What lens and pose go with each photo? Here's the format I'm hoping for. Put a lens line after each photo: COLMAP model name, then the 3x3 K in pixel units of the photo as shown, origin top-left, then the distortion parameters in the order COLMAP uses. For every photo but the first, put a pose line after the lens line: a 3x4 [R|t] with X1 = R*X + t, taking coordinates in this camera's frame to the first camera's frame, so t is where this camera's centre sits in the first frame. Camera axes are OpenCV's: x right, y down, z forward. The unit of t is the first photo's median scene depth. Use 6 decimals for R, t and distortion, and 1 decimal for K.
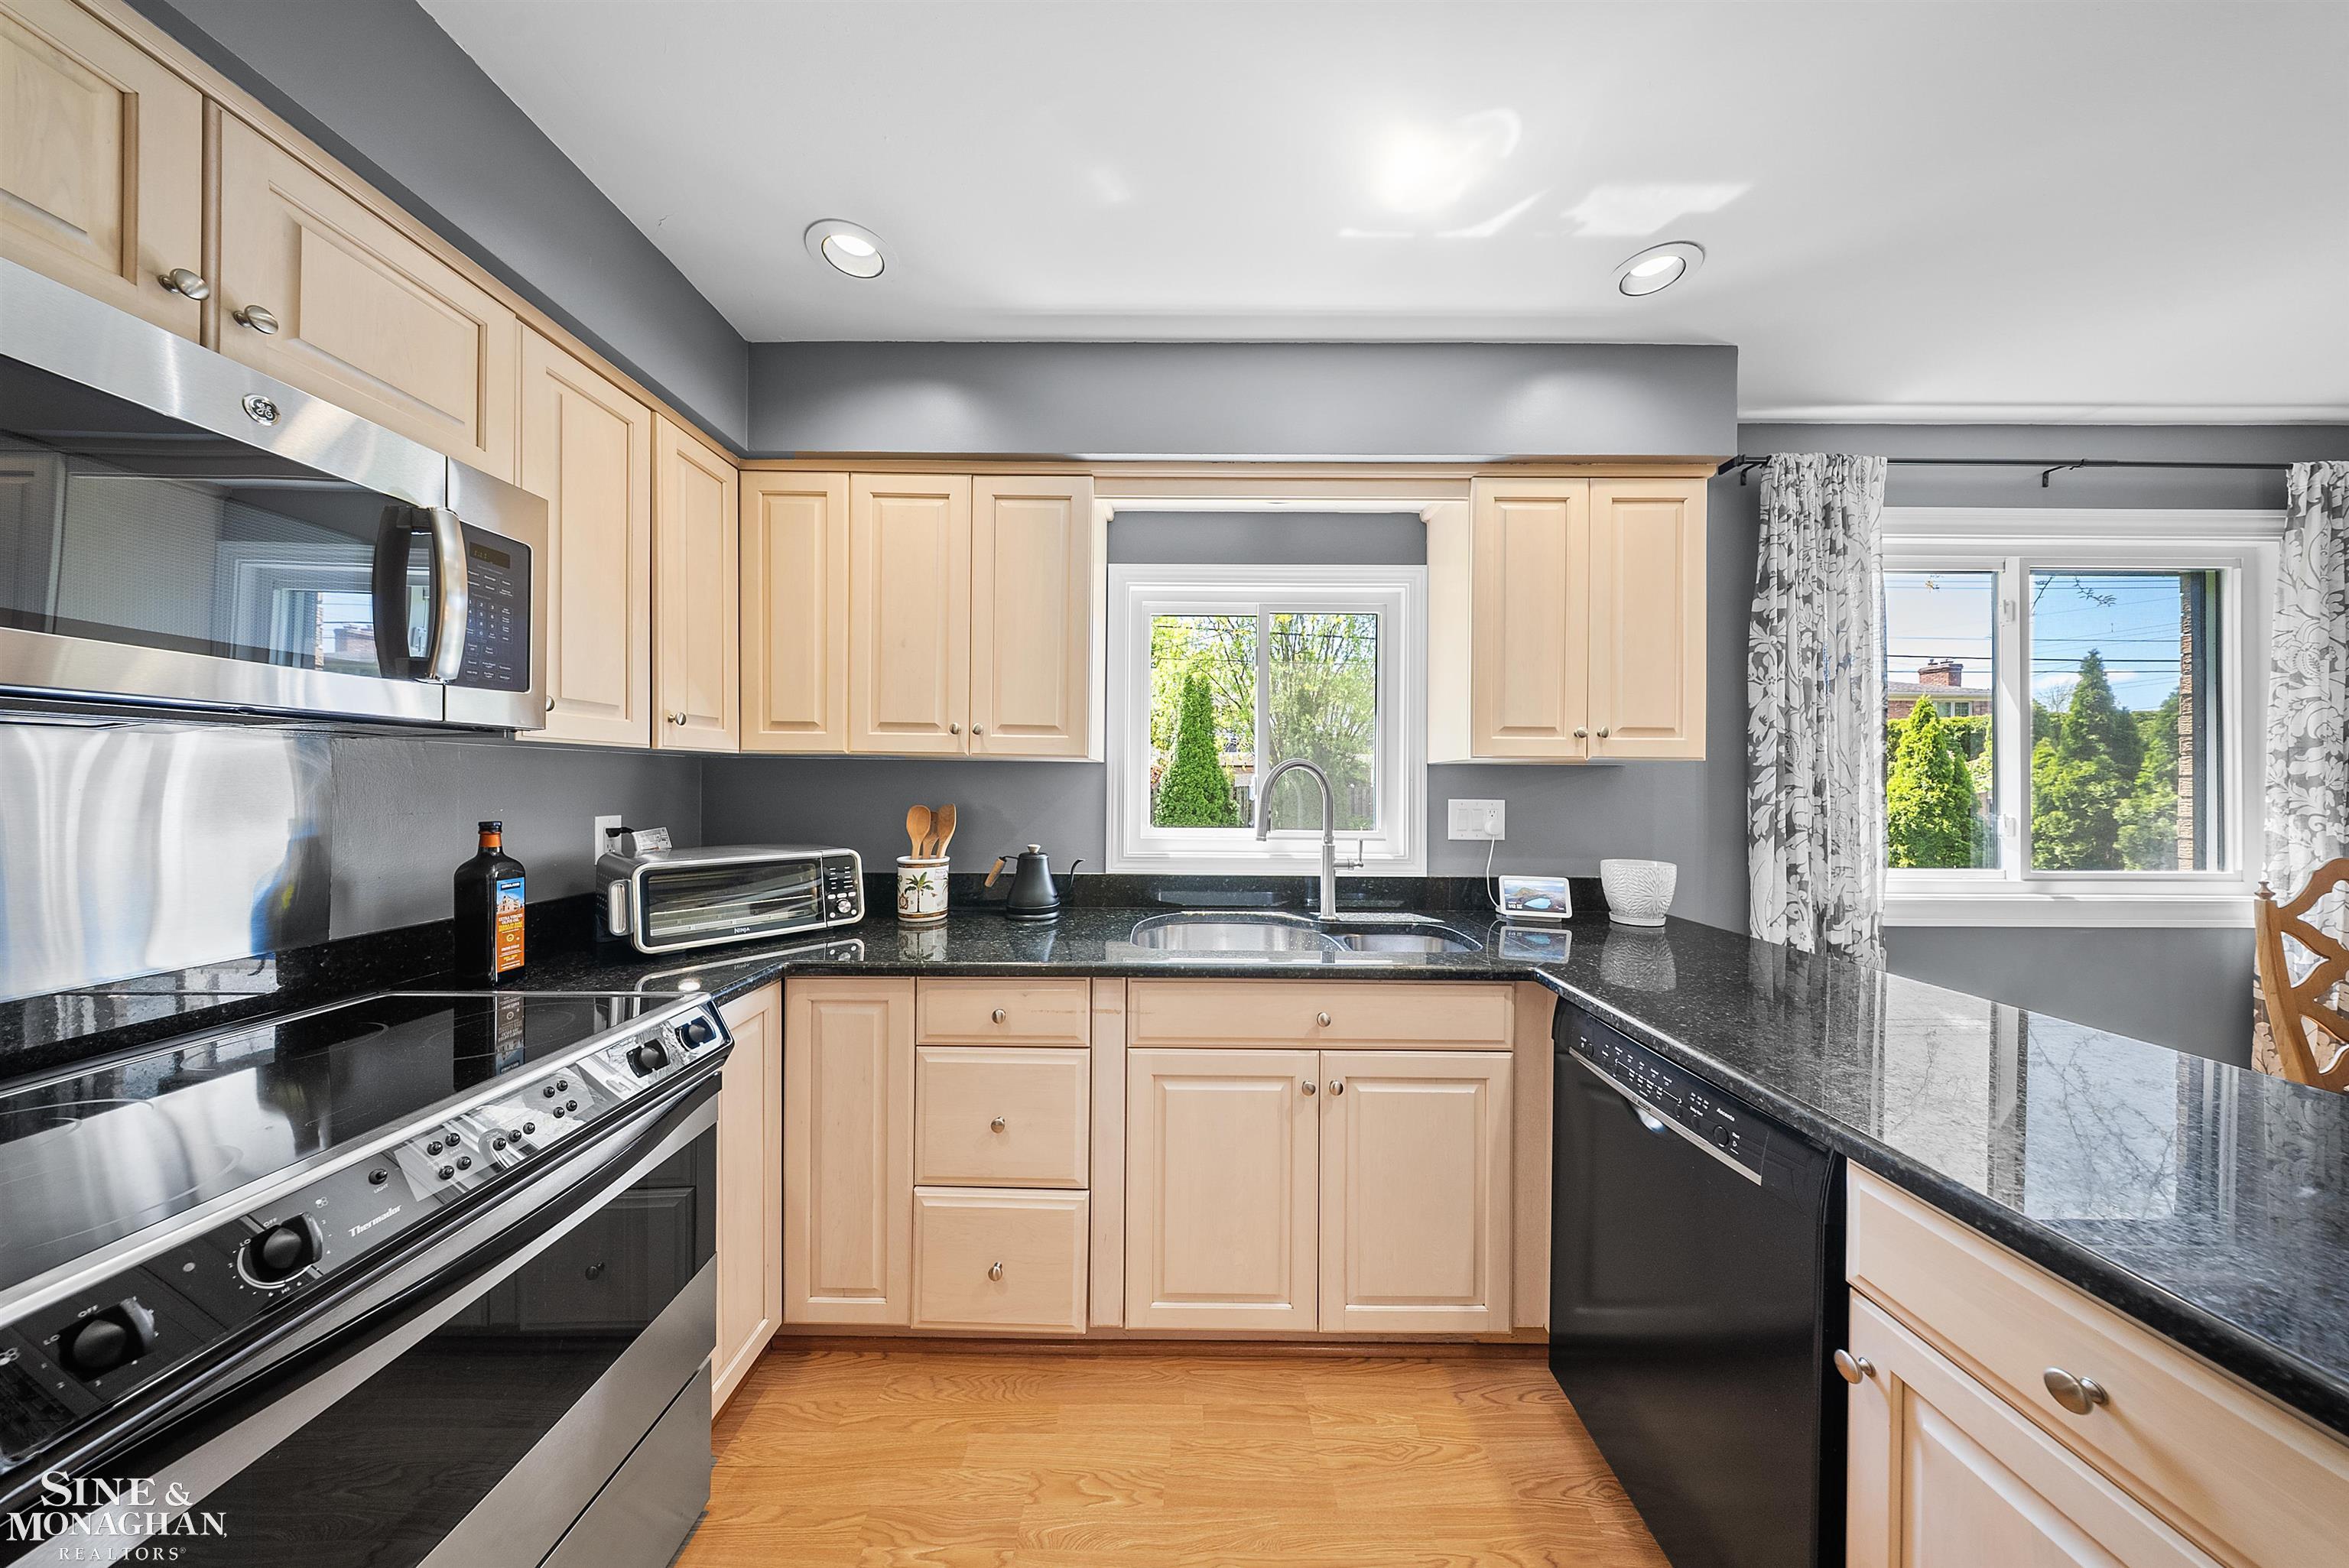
lens RADIAL K [[677.0, 0, 1174.1], [0, 677.0, 790.4], [0, 0, 1]] dist [-0.000163, -0.000091]
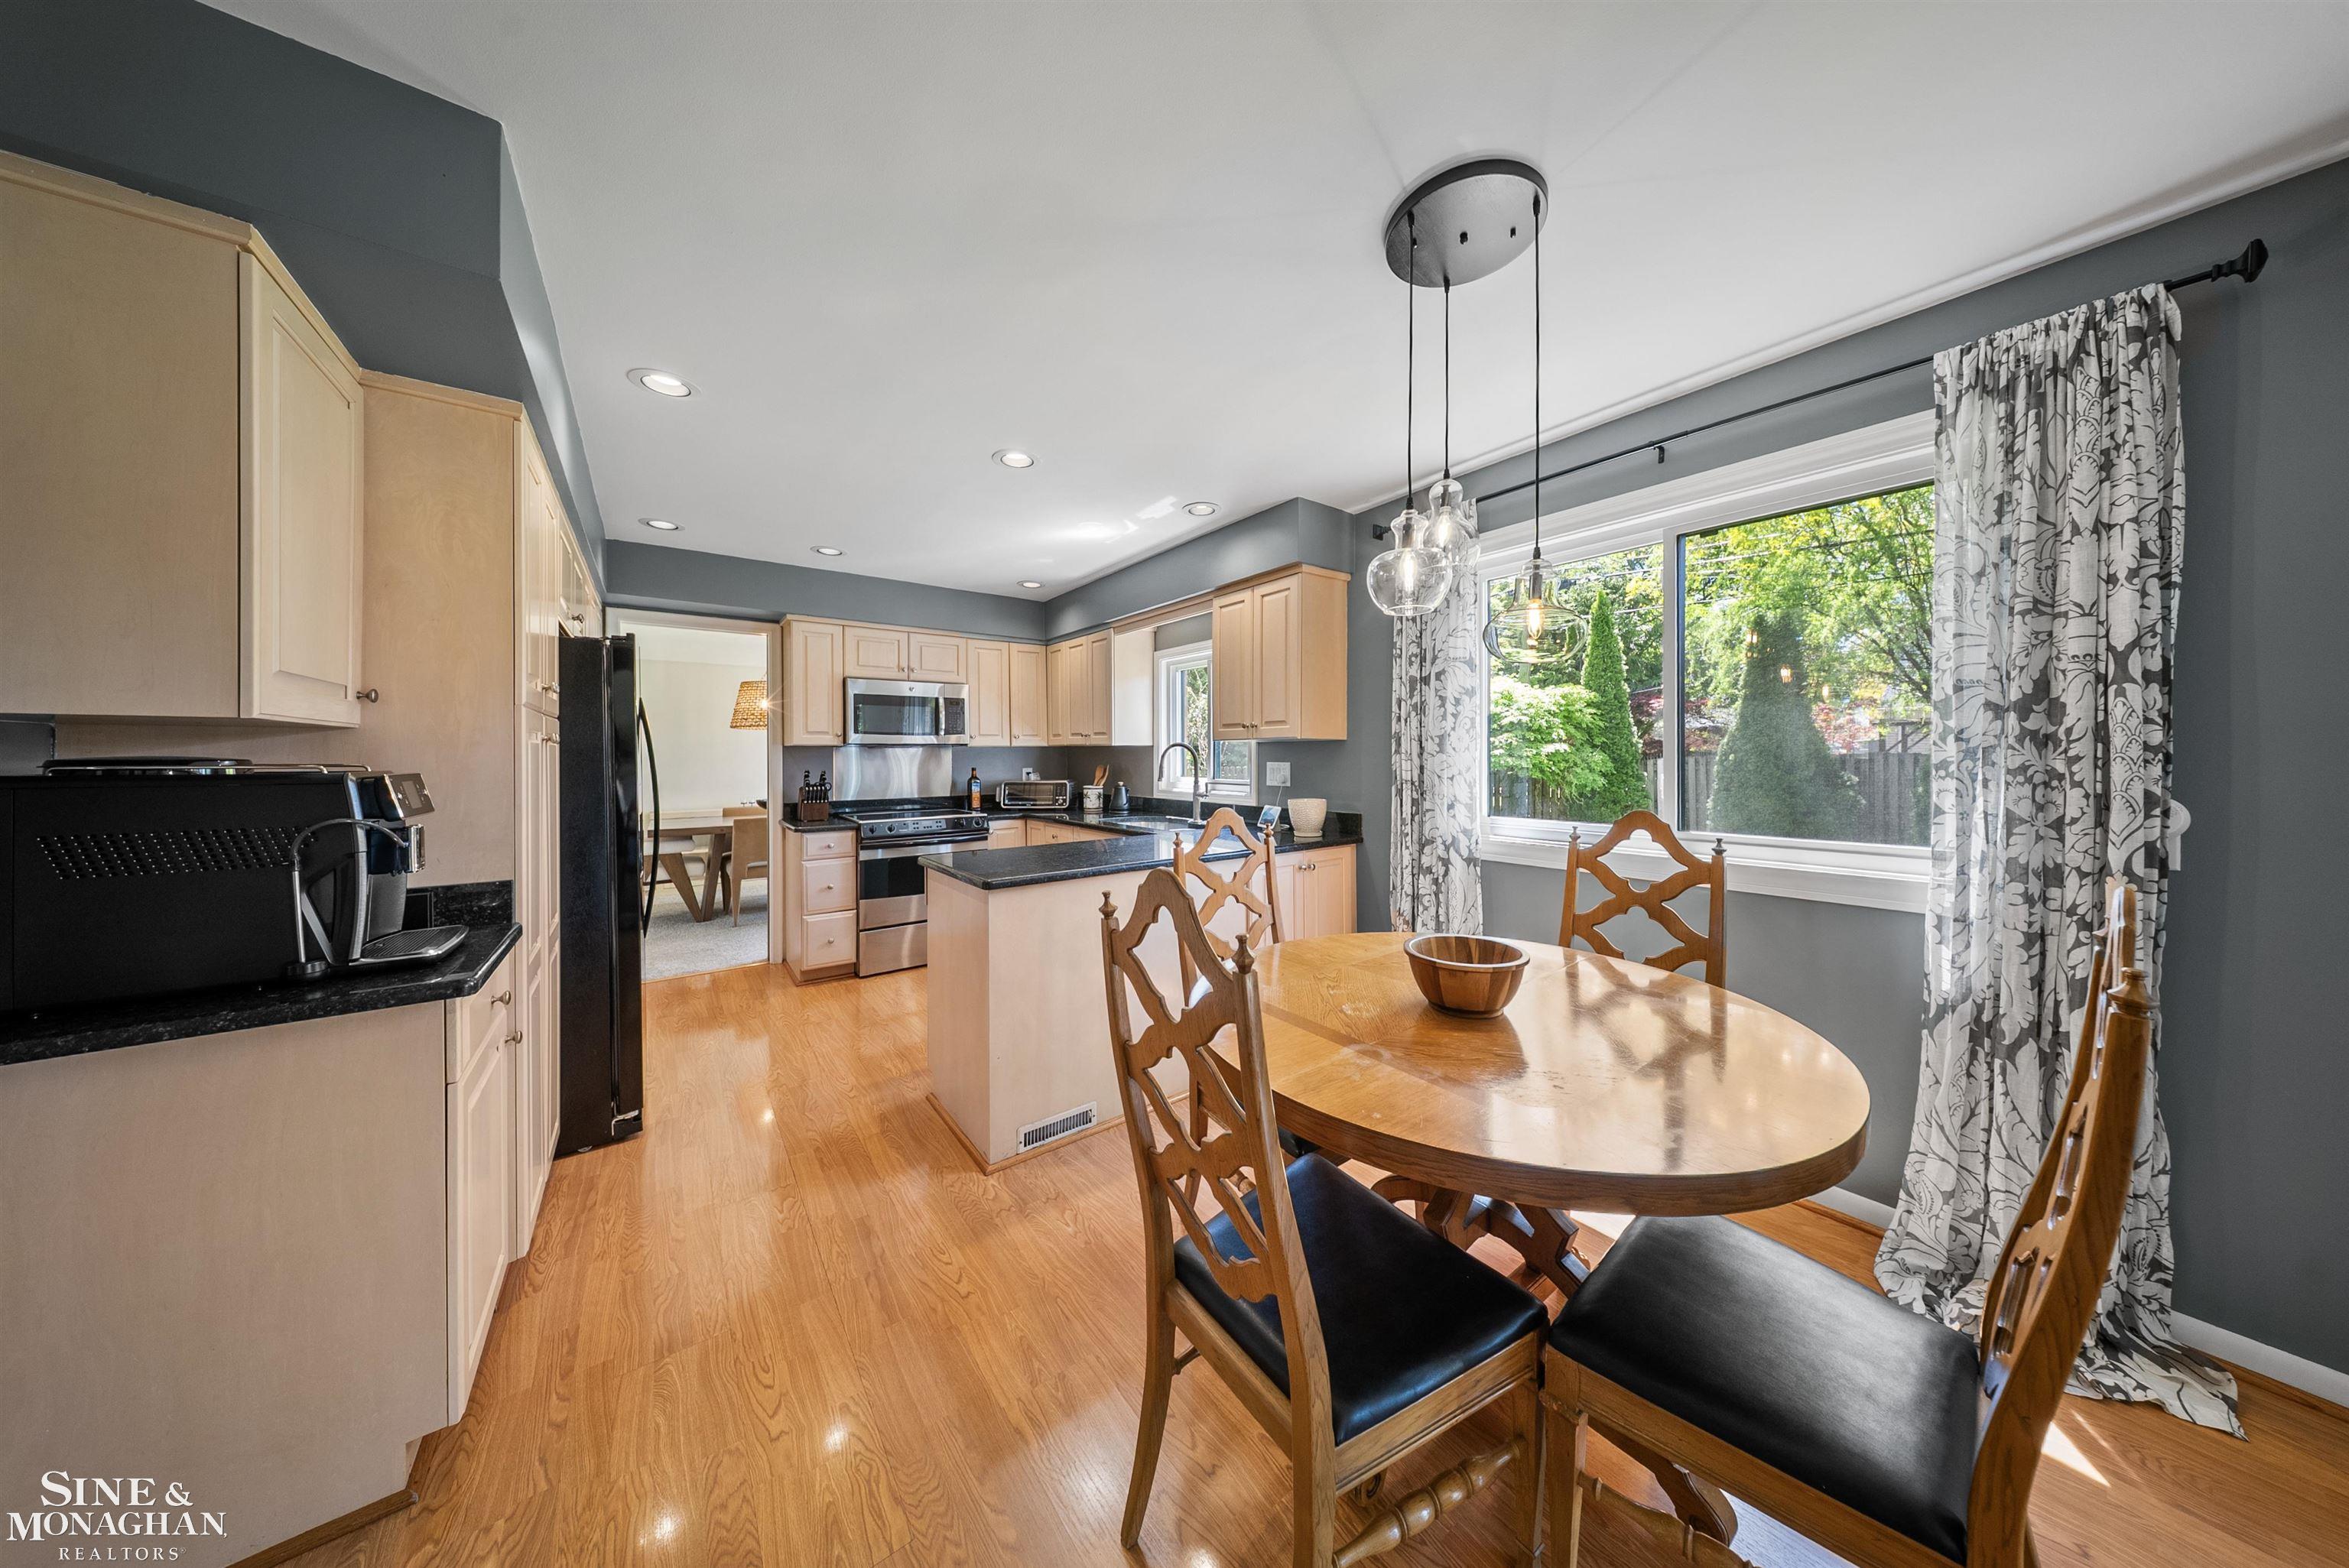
lens RADIAL K [[684.7, 0, 1192.9], [0, 684.7, 761.5], [0, 0, 1]] dist [0.000856, -0.000028]
pose [[0.616922, -0.005763, -0.787003, 1.979962], [0.005259, 0.999981, -0.003199, 0.019992], [0.787007, -0.002165, 0.616941, -0.276734]]
